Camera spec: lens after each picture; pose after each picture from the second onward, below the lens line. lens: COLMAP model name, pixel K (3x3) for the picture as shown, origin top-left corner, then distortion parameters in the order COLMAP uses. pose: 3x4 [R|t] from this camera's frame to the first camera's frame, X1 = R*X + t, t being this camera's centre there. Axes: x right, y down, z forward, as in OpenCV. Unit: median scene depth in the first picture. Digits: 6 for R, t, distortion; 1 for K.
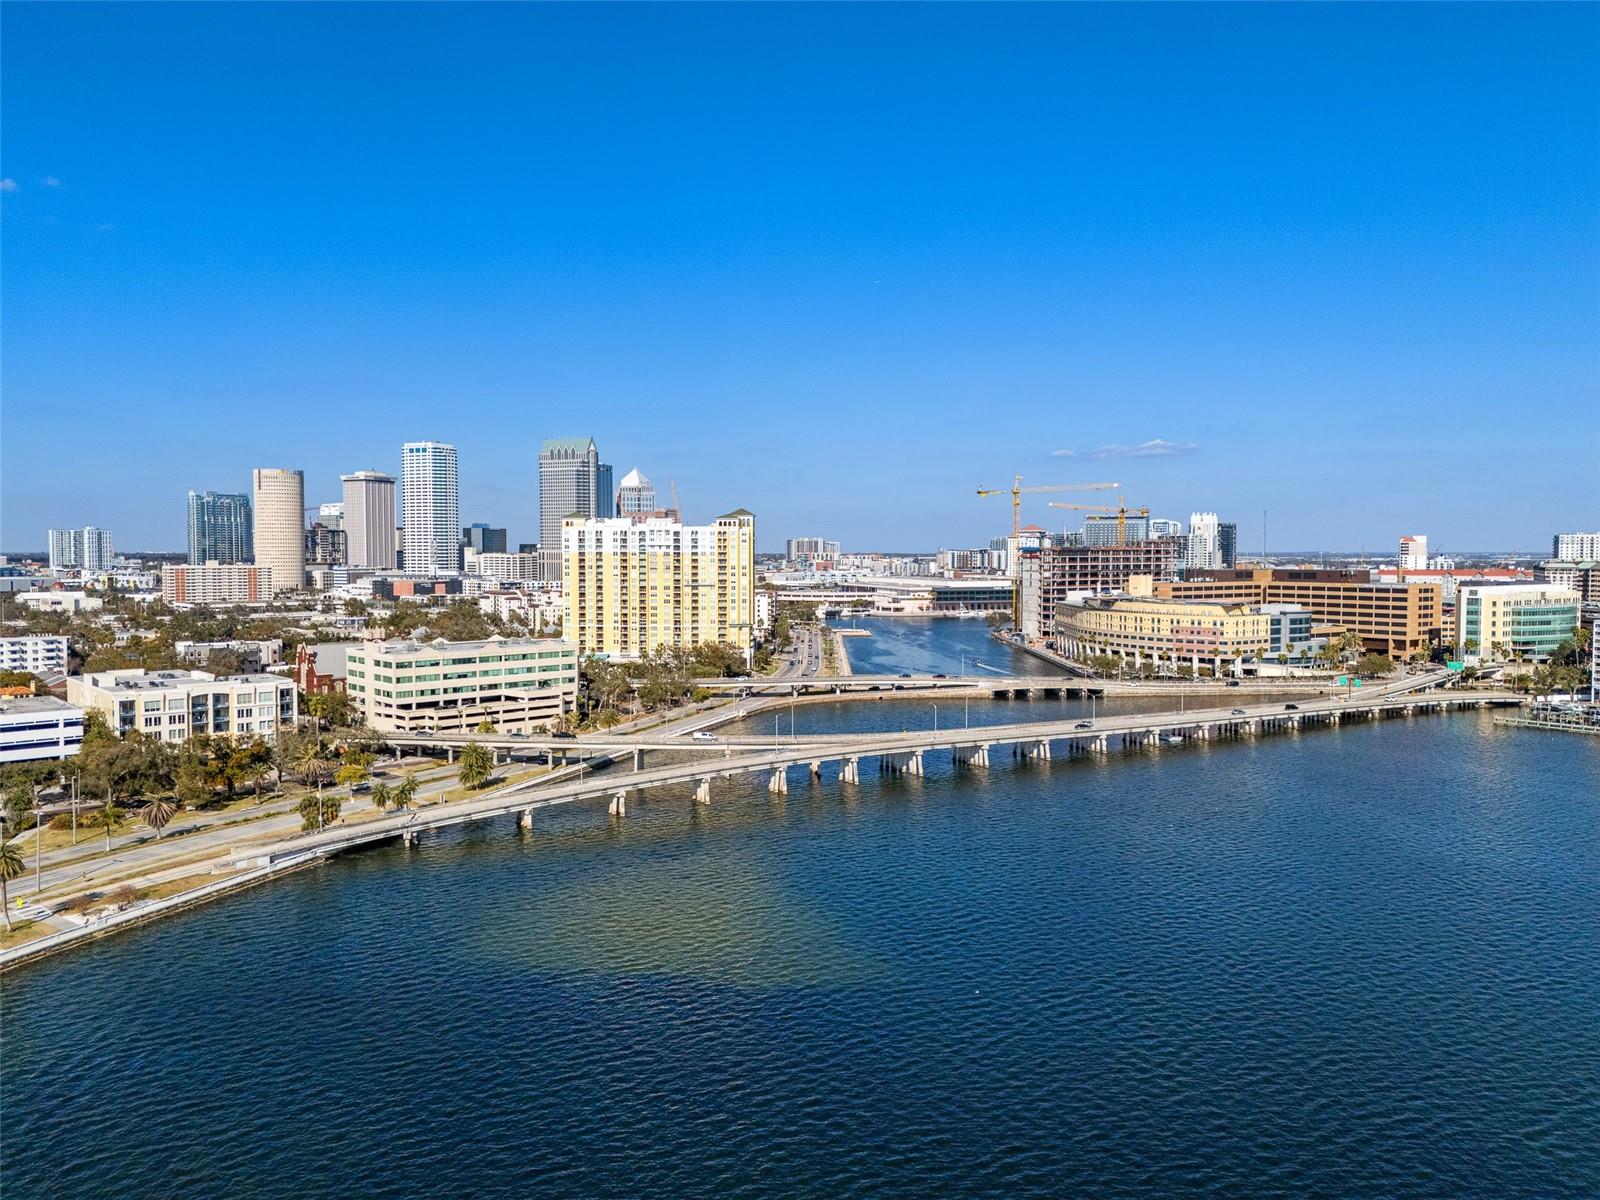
lens RADIAL K [[1176.9, 0, 804.5], [0, 1176.9, 596.5], [0, 0, 1]] dist [0.088281, -0.086030]
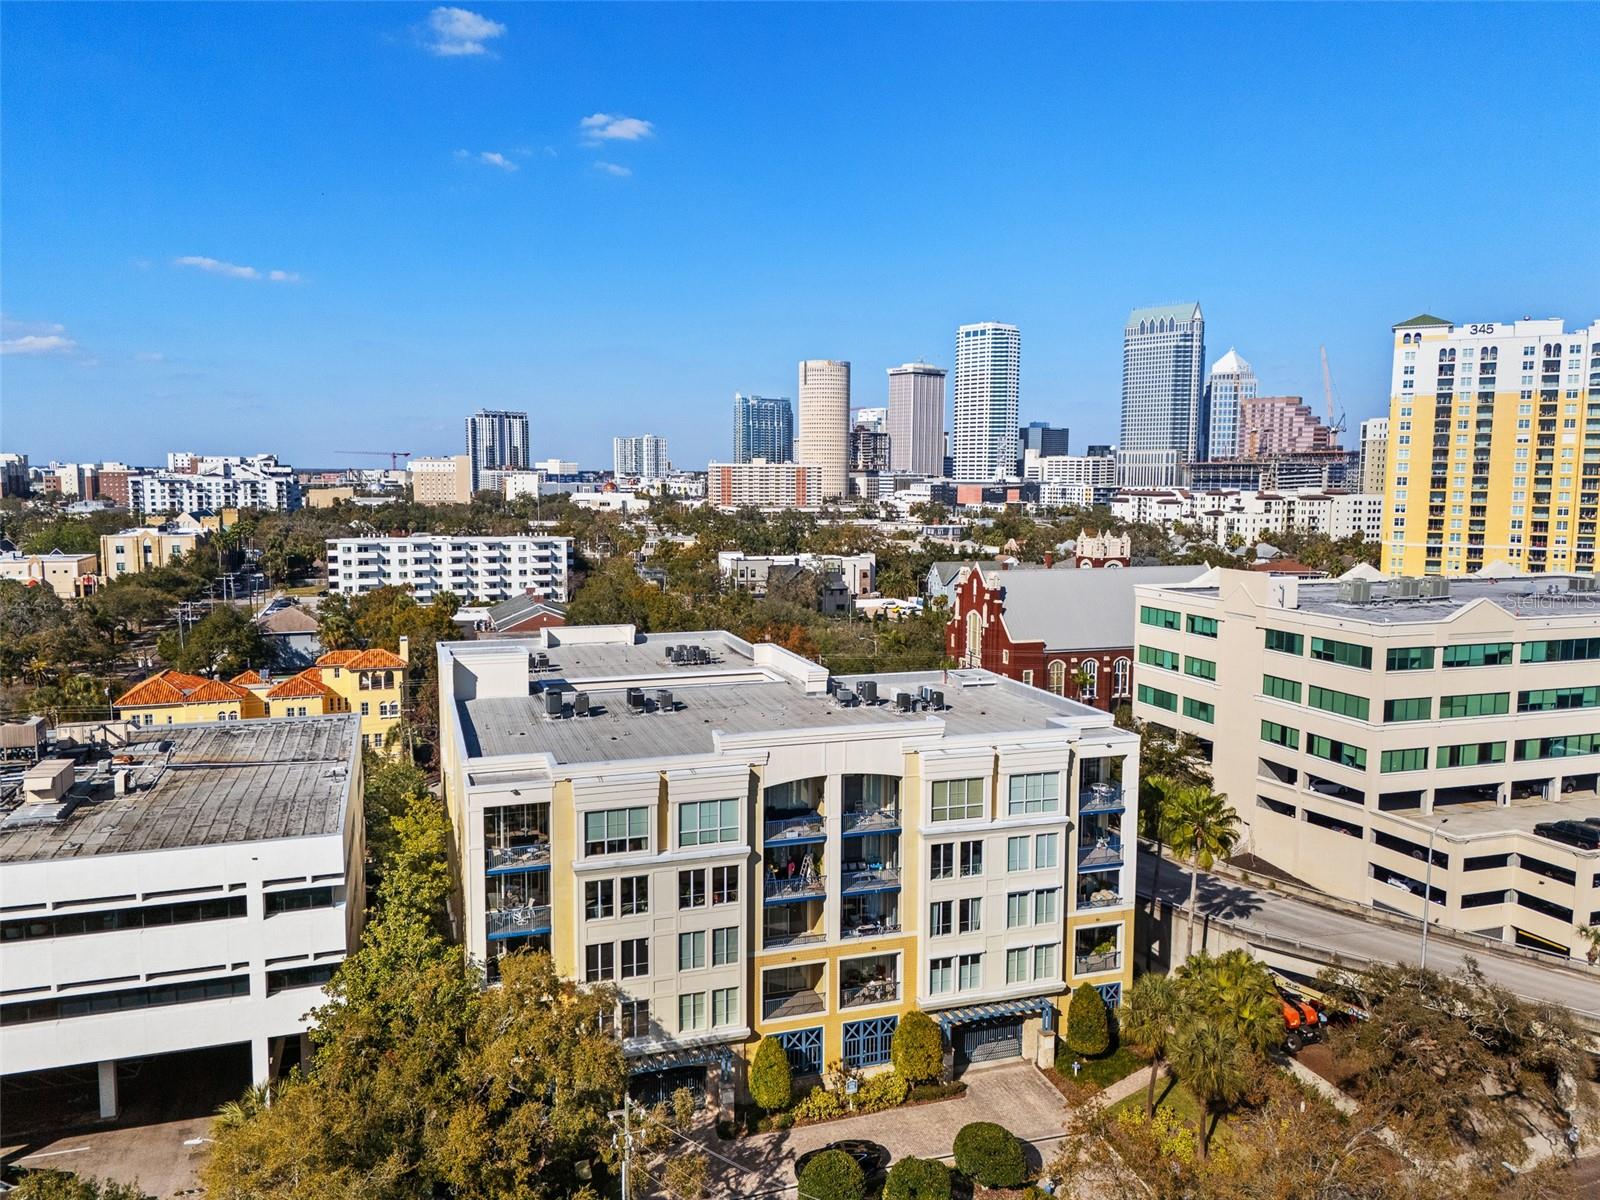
lens RADIAL K [[1186.1, 0, 804.6], [0, 1186.1, 601.8], [0, 0, 1]] dist [0.081182, -0.086928]
pose [[0.915131, 0.048289, -0.400253, -0.228168], [-0.020336, 0.997066, 0.073796, 0.016726], [0.402642, -0.059394, 0.913428, 0.437670]]
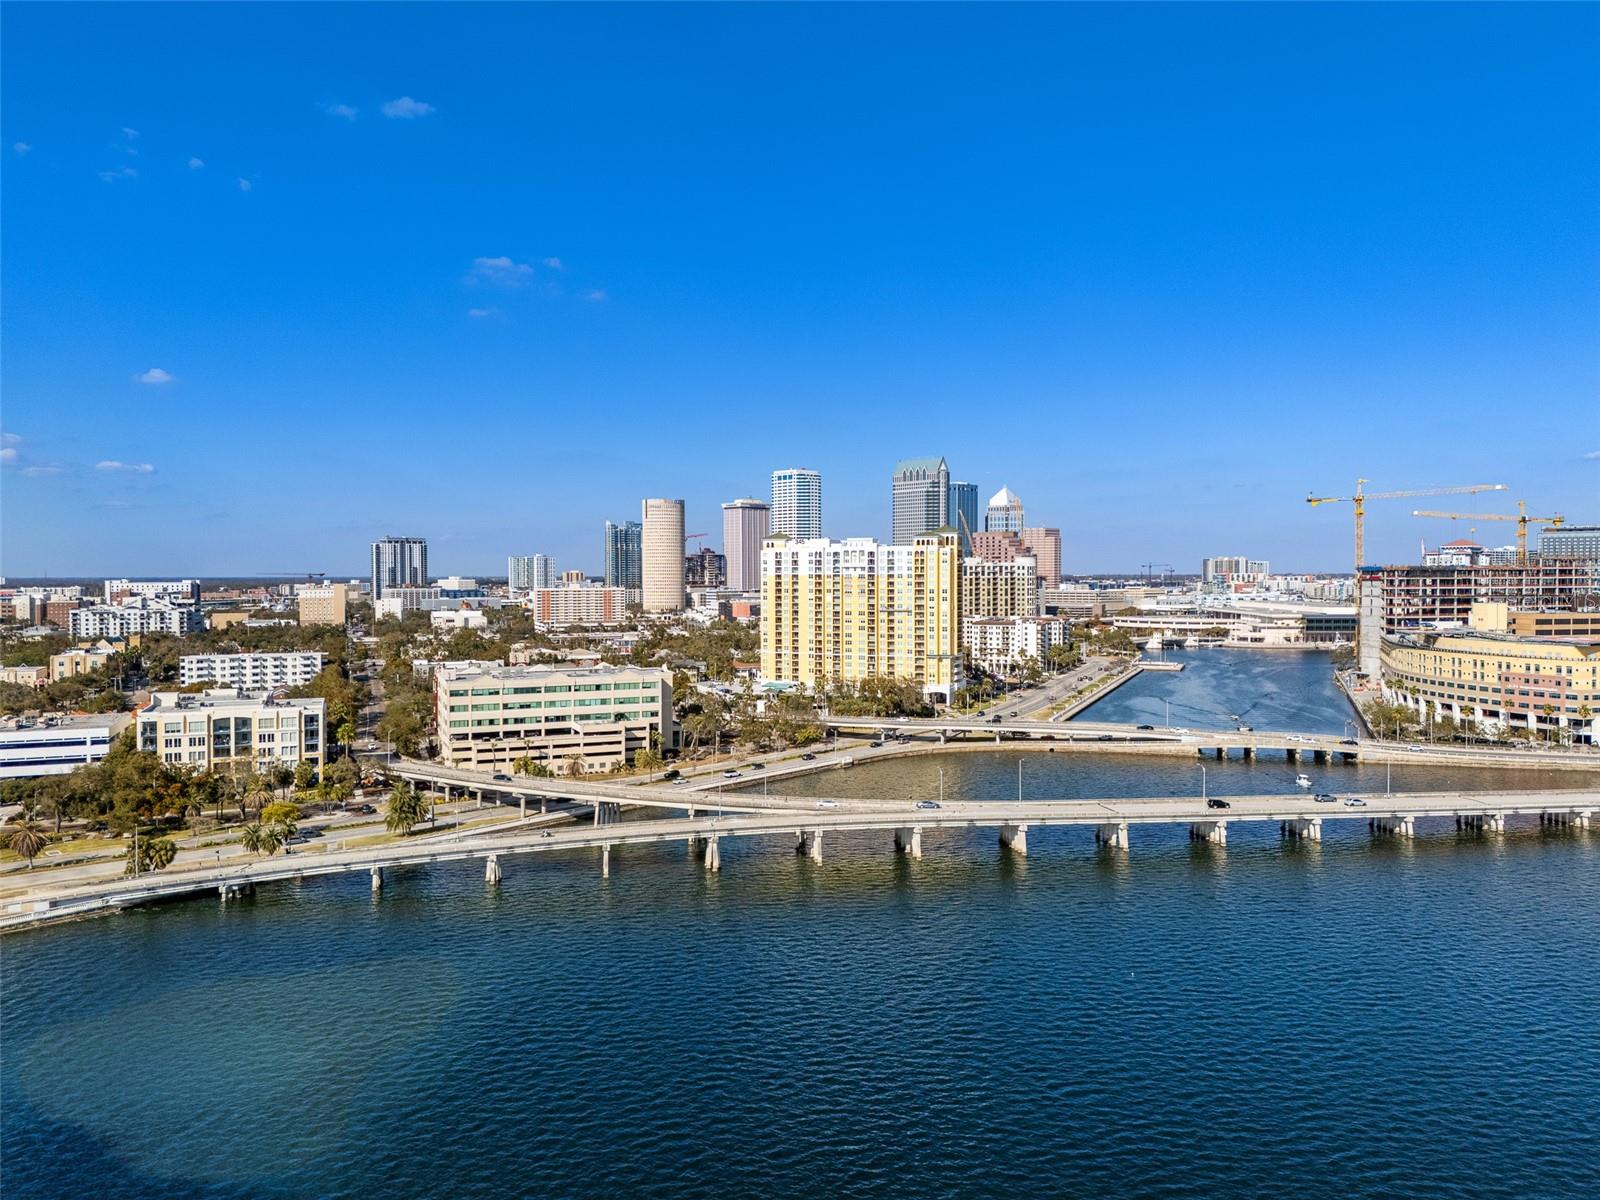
lens RADIAL K [[1176.9, 0, 804.5], [0, 1176.9, 596.5], [0, 0, 1]] dist [0.088281, -0.086030]
pose [[0.930083, 0.004145, -0.367327, 0.178014], [-0.010933, 0.999806, -0.016400, -0.005065], [0.367188, 0.019269, 0.929947, 0.133355]]
